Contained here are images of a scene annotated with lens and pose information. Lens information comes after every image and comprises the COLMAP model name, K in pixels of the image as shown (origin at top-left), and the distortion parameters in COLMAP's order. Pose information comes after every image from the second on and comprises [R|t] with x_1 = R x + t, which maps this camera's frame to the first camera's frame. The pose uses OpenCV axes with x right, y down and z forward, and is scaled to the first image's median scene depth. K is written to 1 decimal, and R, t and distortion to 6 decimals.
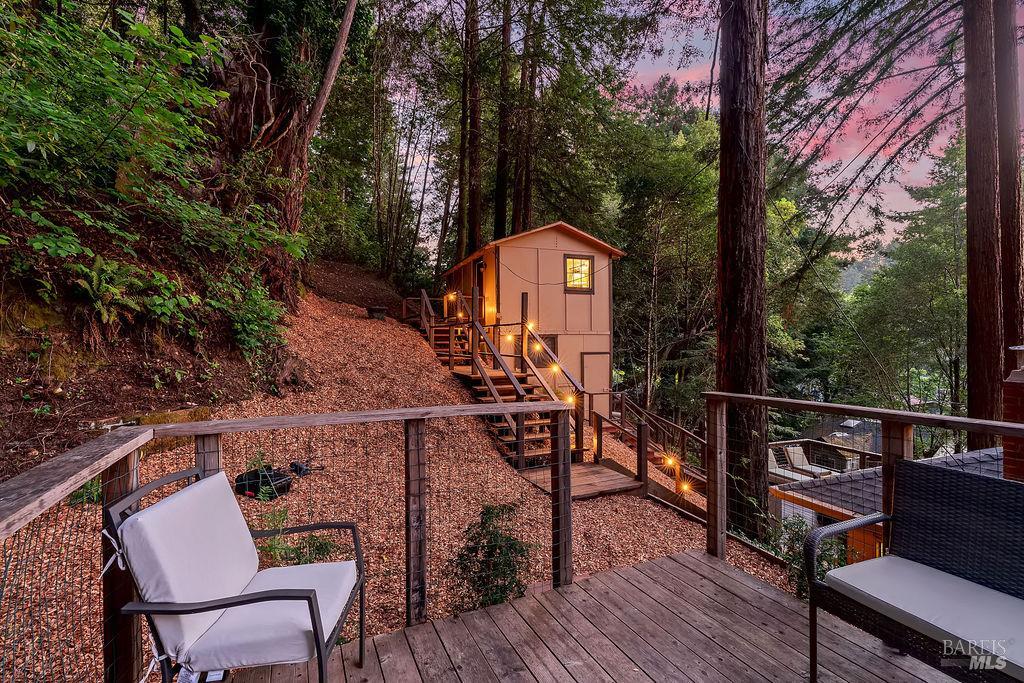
lens RADIAL K [[449.7, 0, 520.6], [0, 449.7, 342.8], [0, 0, 1]] dist [-0.000482, 0.000281]
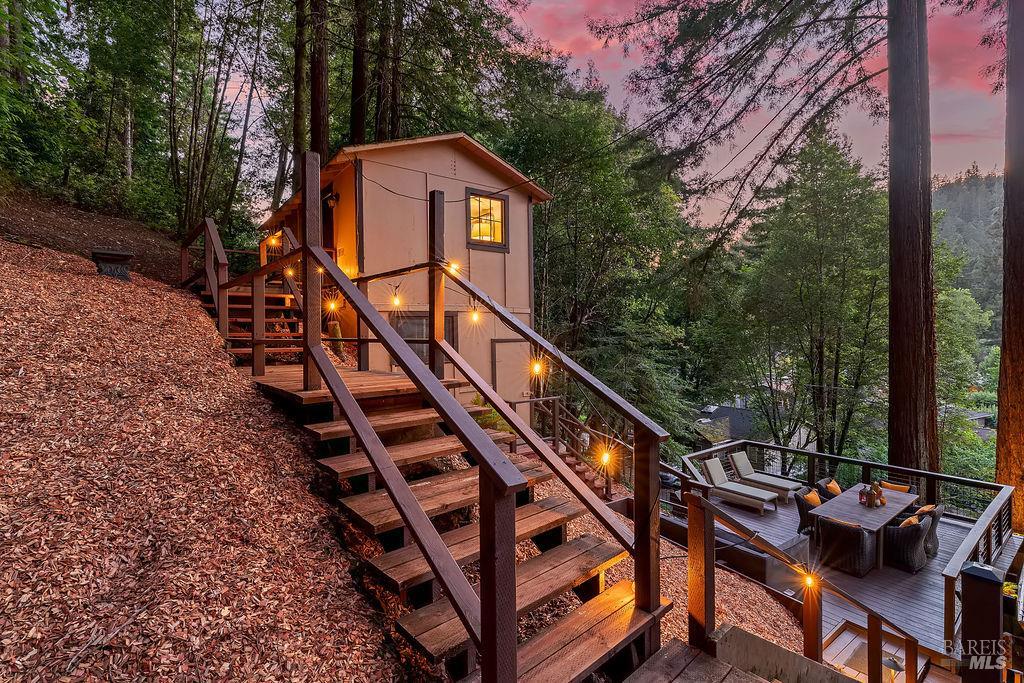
lens RADIAL K [[463.7, 0, 512.0], [0, 463.7, 341.5], [0, 0, 1]] dist [-0.000021, 0.000320]
pose [[0.960292, -0.011698, 0.278751, -0.027859], [0.008314, 0.999877, 0.013320, 0.015291], [-0.278872, -0.010473, 0.960271, 0.332806]]
